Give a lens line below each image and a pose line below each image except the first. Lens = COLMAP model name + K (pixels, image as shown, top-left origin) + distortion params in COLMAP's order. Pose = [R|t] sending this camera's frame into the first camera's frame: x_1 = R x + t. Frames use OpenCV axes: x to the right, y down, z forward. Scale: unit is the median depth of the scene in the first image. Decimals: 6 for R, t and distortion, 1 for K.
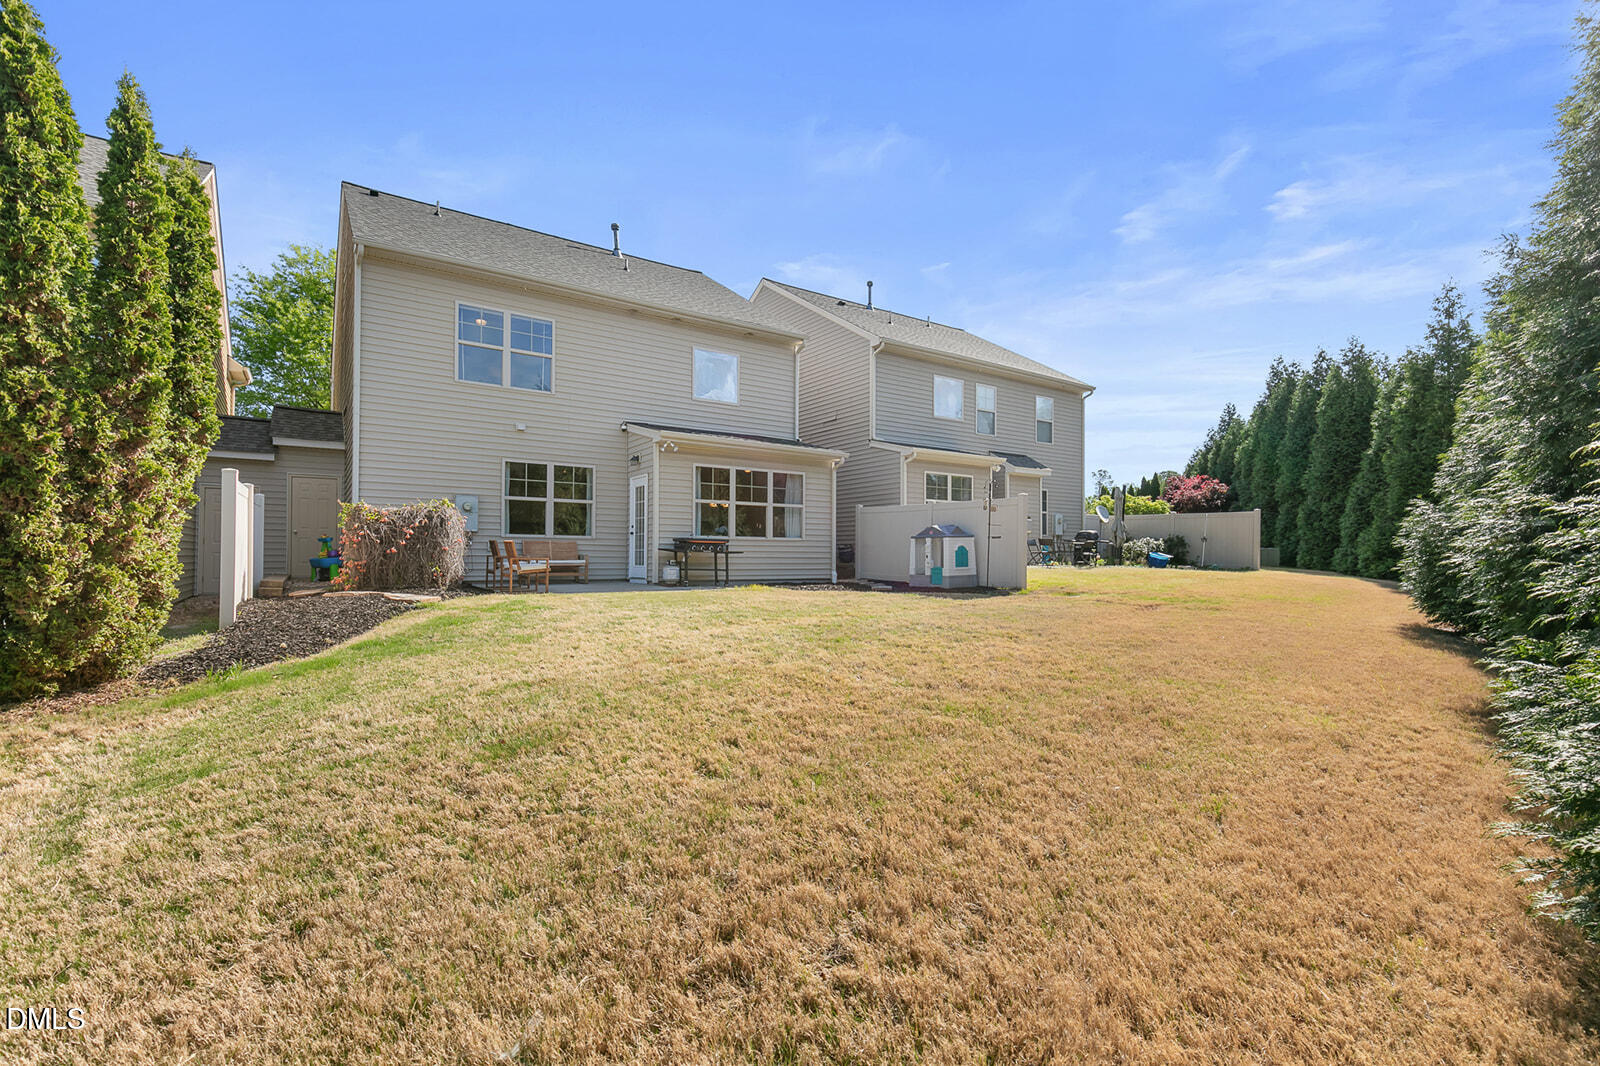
lens RADIAL K [[717.6, 0, 812.3], [0, 717.6, 562.4], [0, 0, 1]] dist [0.001460, -0.000246]
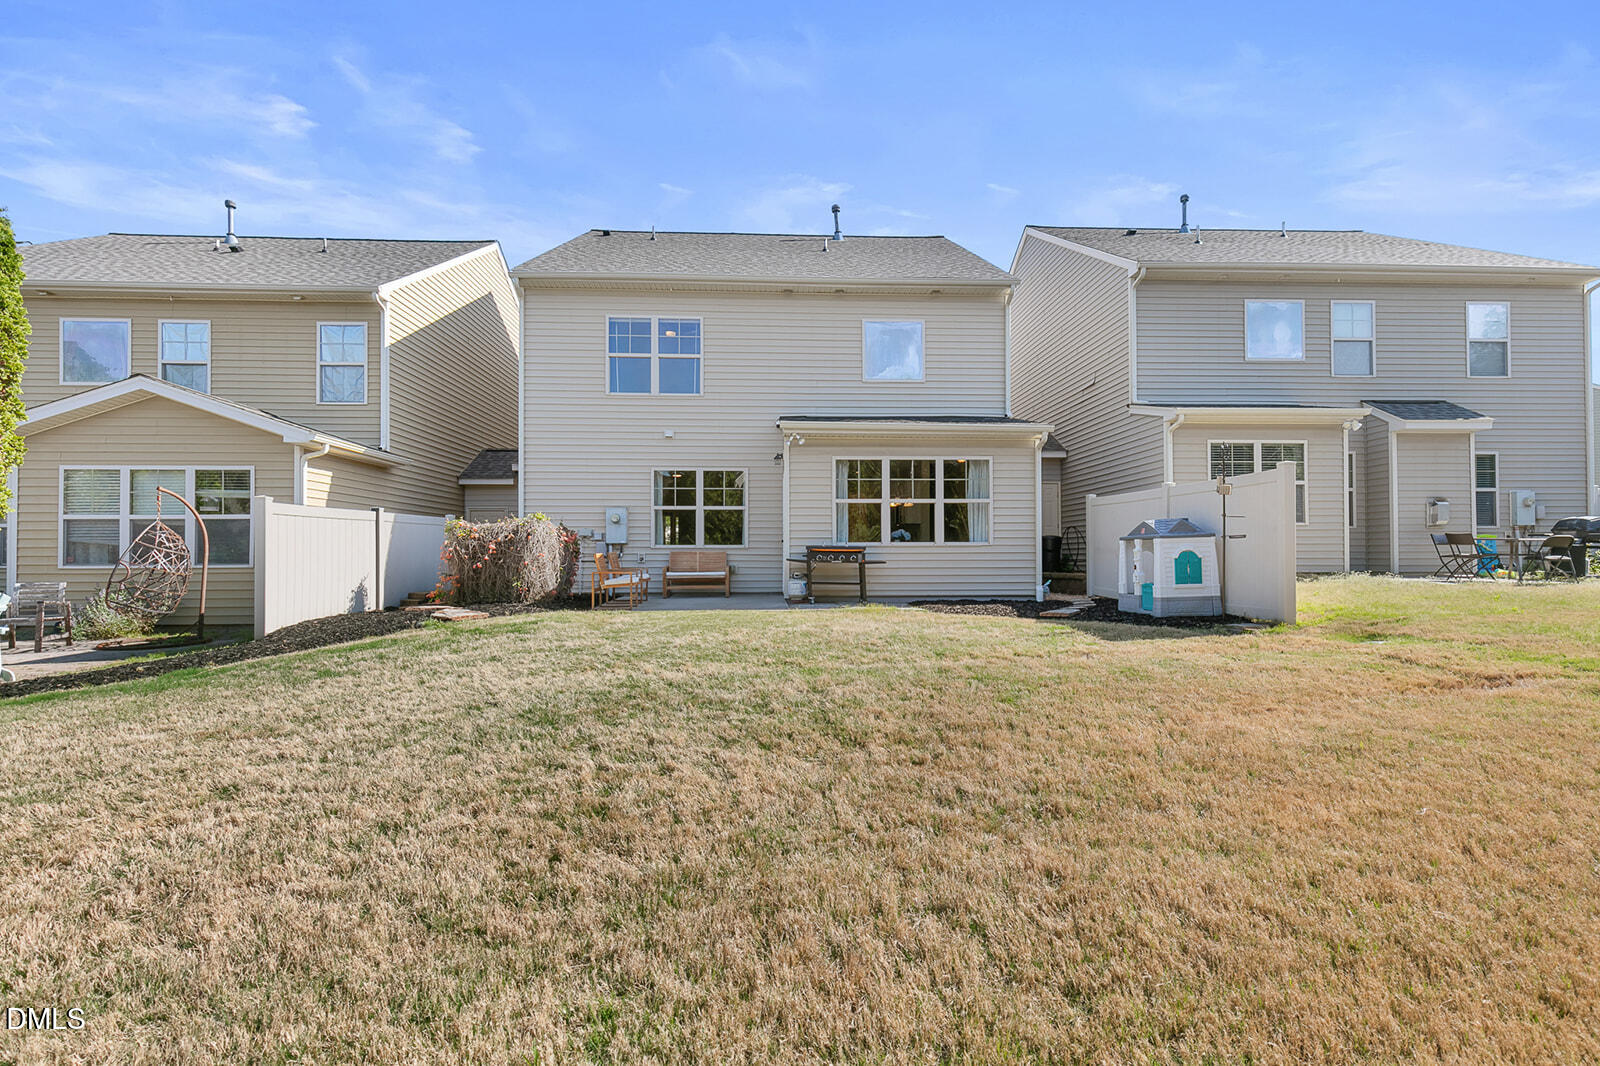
lens RADIAL K [[717.6, 0, 812.3], [0, 717.6, 562.4], [0, 0, 1]] dist [0.001460, -0.000246]
pose [[0.846282, -0.004574, -0.532715, 0.254064], [0.003170, 0.999989, -0.003550, -0.011016], [0.532725, 0.001316, 0.846287, 0.269198]]
